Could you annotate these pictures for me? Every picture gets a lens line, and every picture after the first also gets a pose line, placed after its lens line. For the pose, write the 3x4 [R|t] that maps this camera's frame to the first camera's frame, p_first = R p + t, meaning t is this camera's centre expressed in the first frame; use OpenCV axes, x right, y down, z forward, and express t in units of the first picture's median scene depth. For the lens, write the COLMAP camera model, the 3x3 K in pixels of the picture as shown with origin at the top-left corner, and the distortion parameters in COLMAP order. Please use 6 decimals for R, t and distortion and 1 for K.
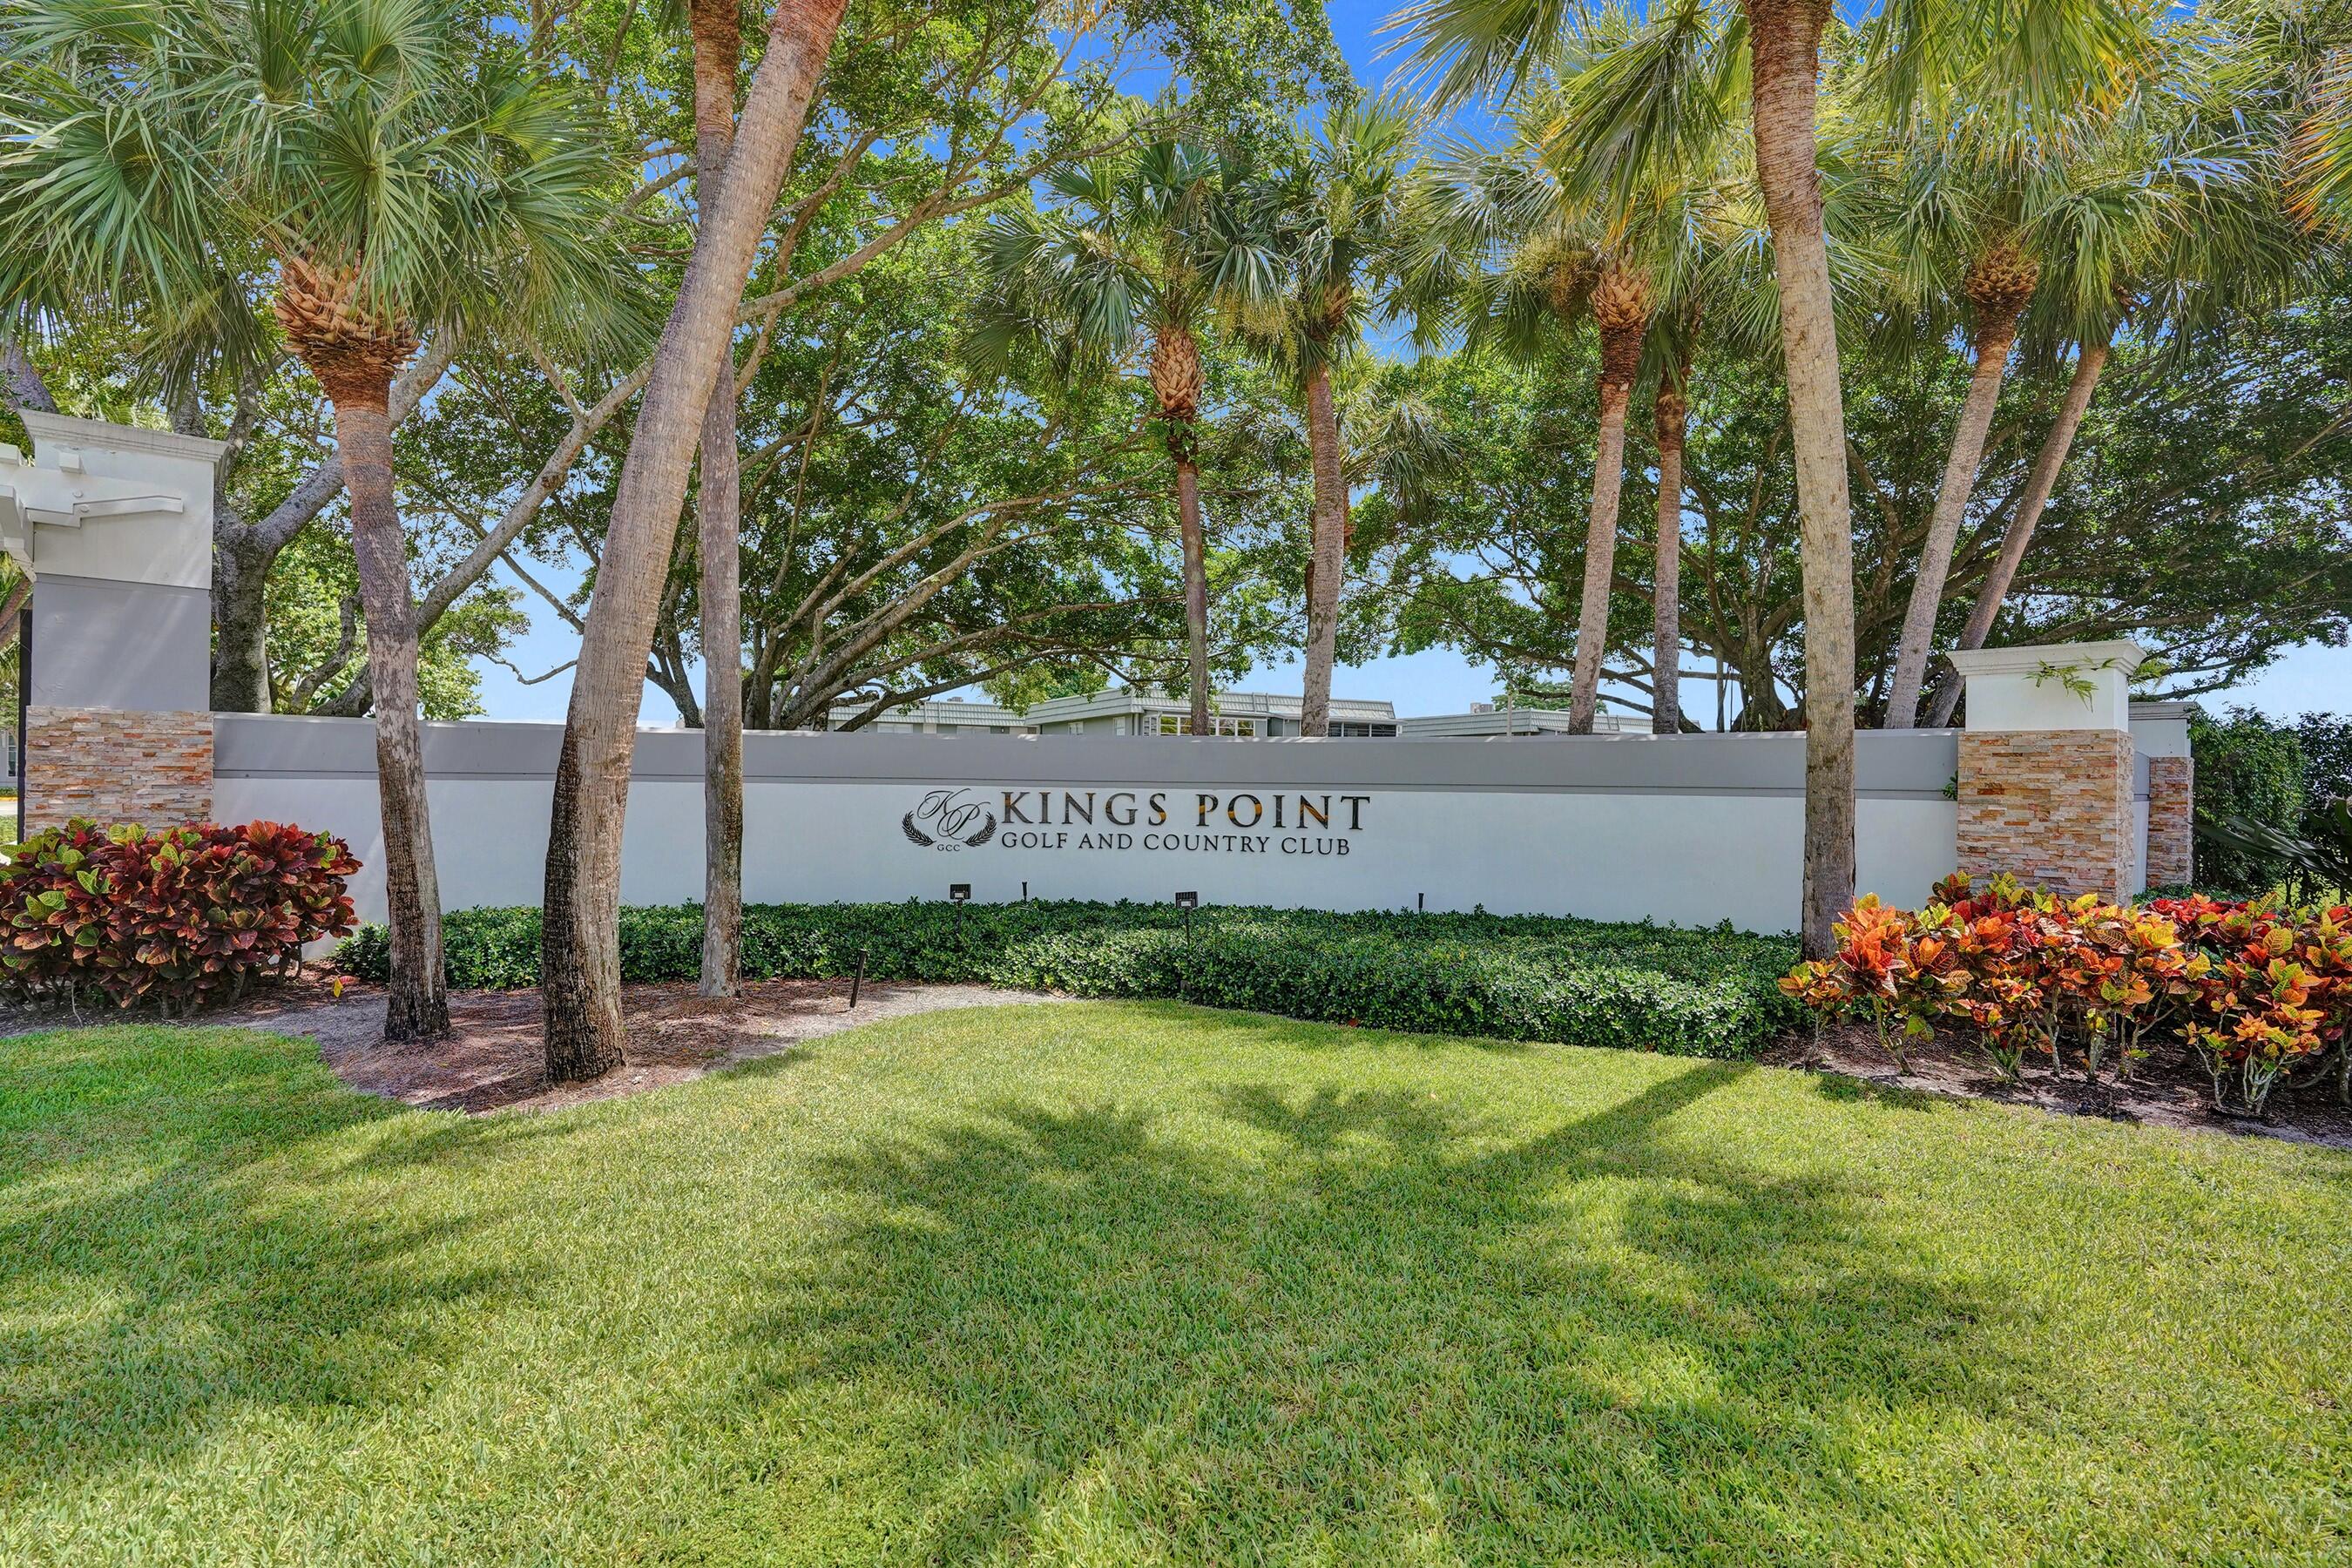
lens RADIAL K [[1075.2, 0, 1161.0], [0, 1075.2, 787.8], [0, 0, 1]] dist [-0.013497, 0.000582]
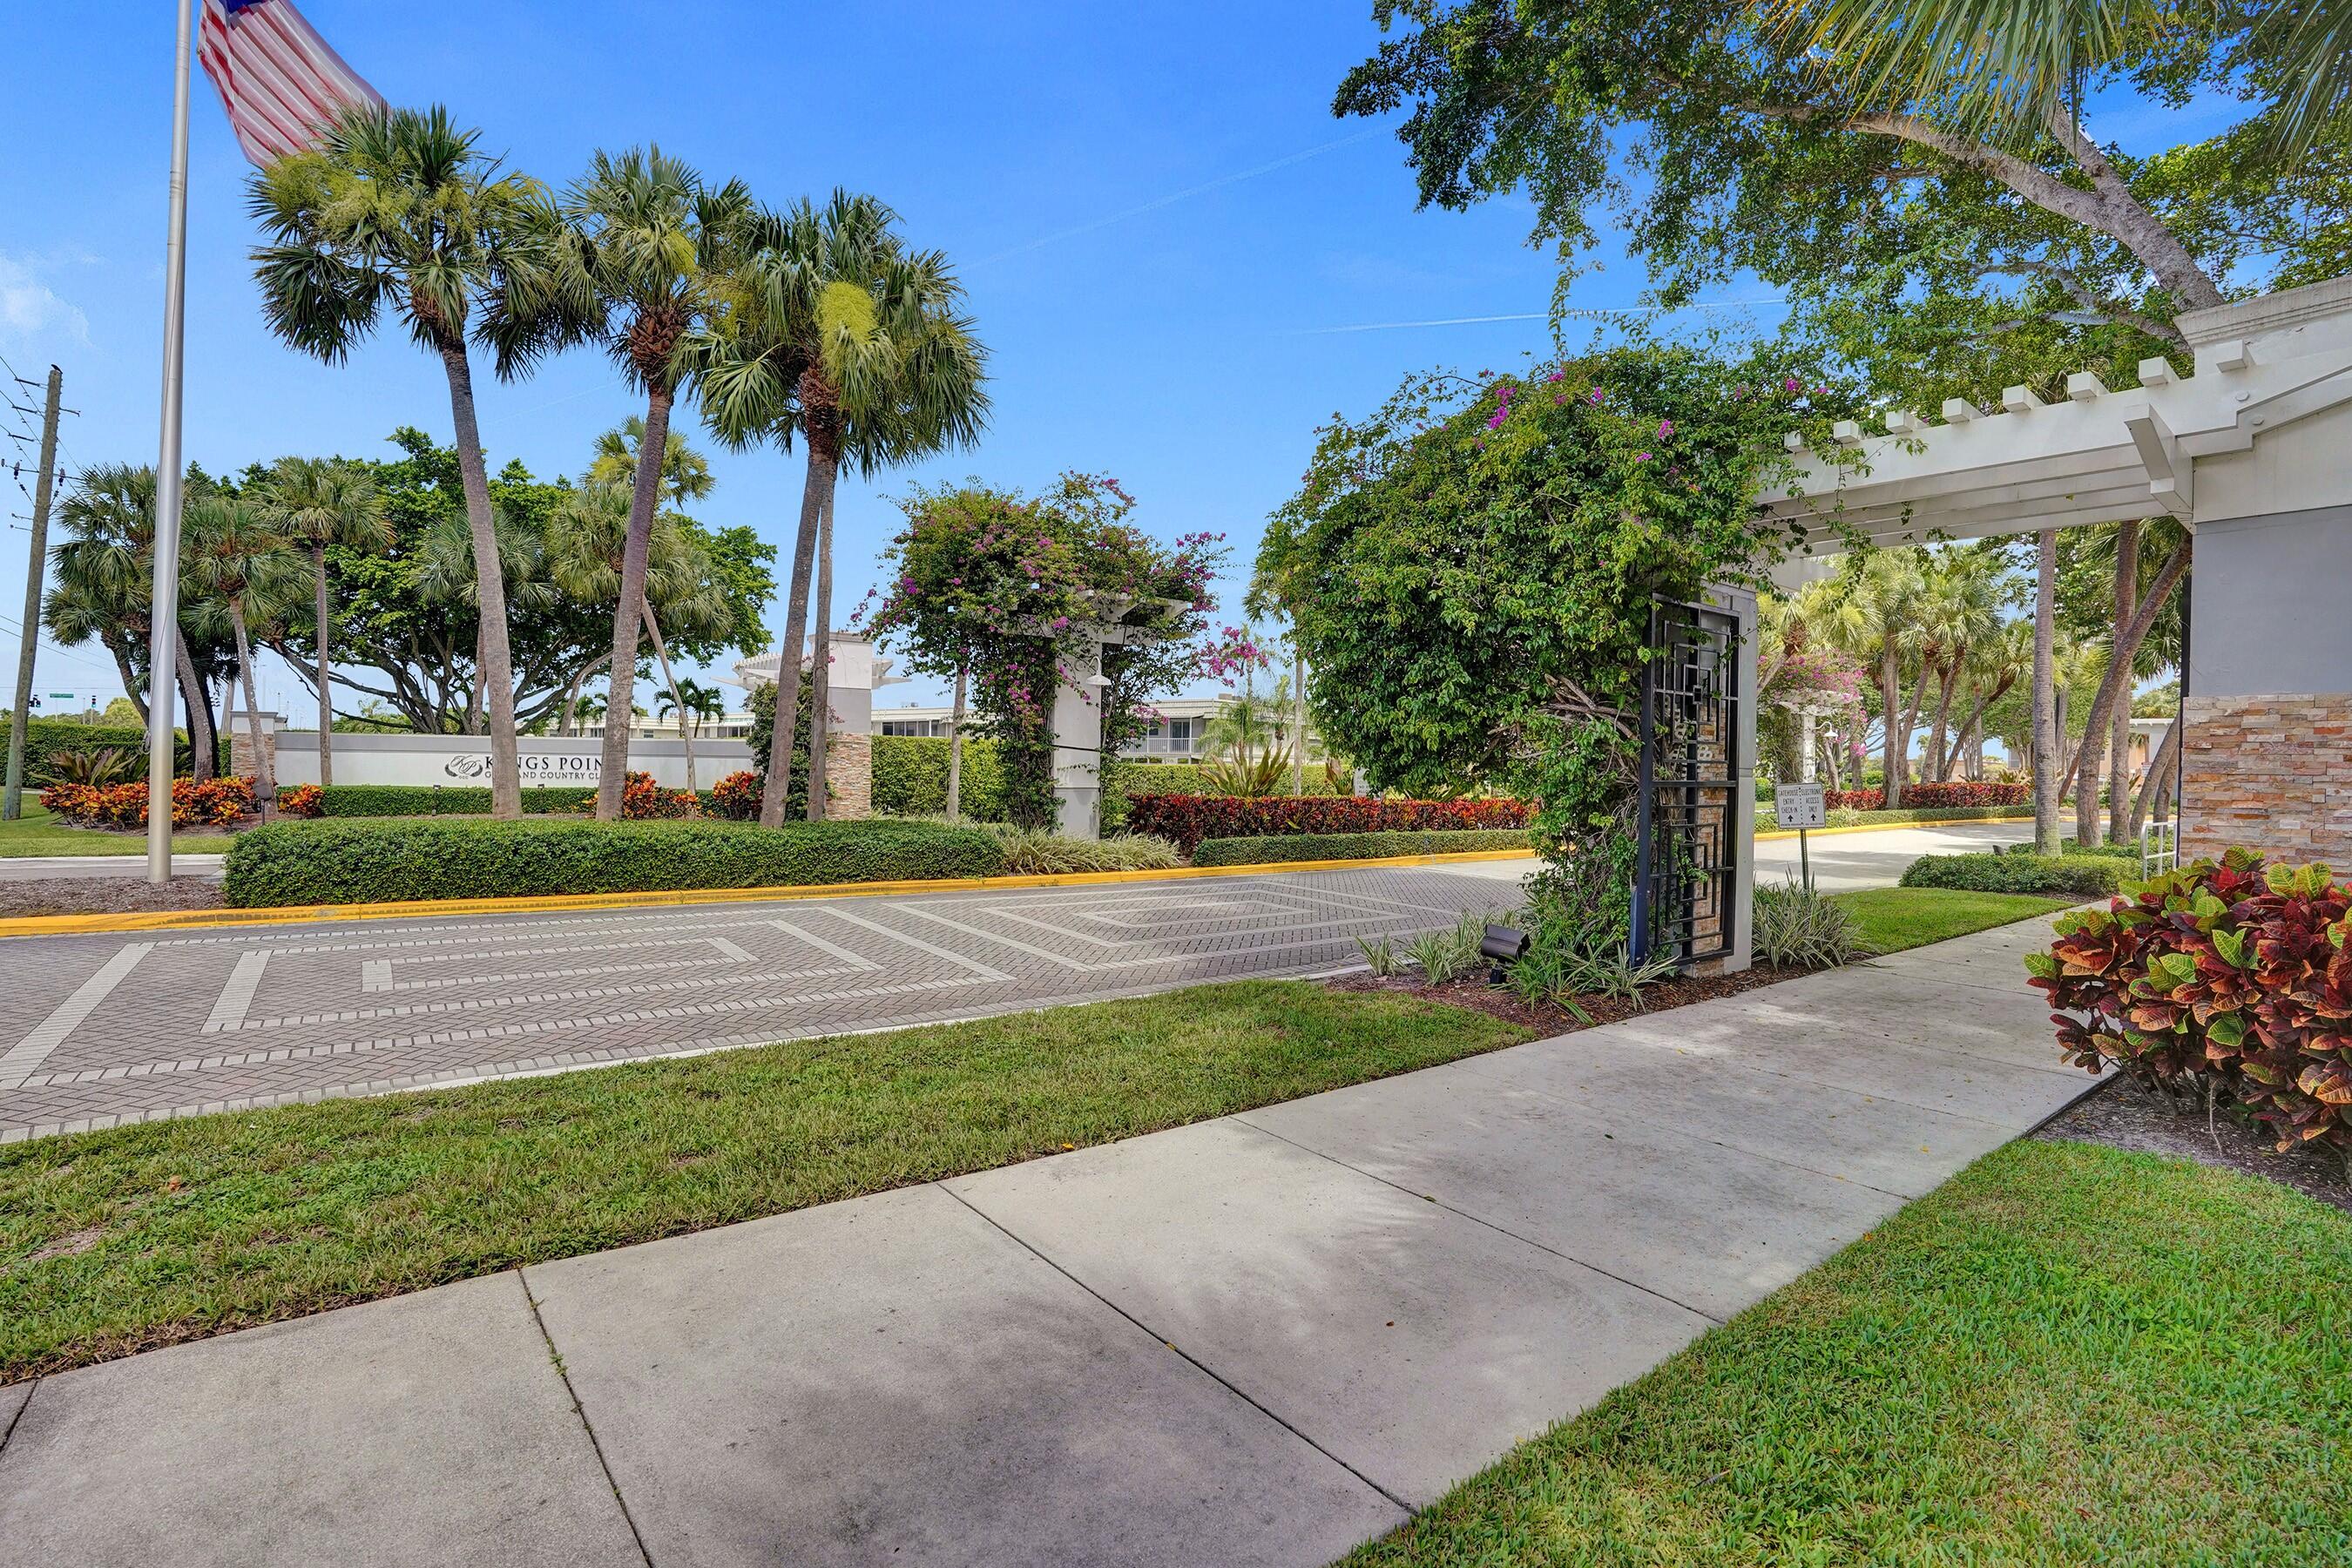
lens RADIAL K [[1075.2, 0, 1179.8], [0, 1075.2, 769.1], [0, 0, 1]] dist [-0.013497, 0.000582]
pose [[-0.052941, -0.007770, -0.998567, -0.253168], [-0.025087, 0.999664, -0.006449, -0.001590], [0.998283, 0.024709, -0.053118, 0.304616]]
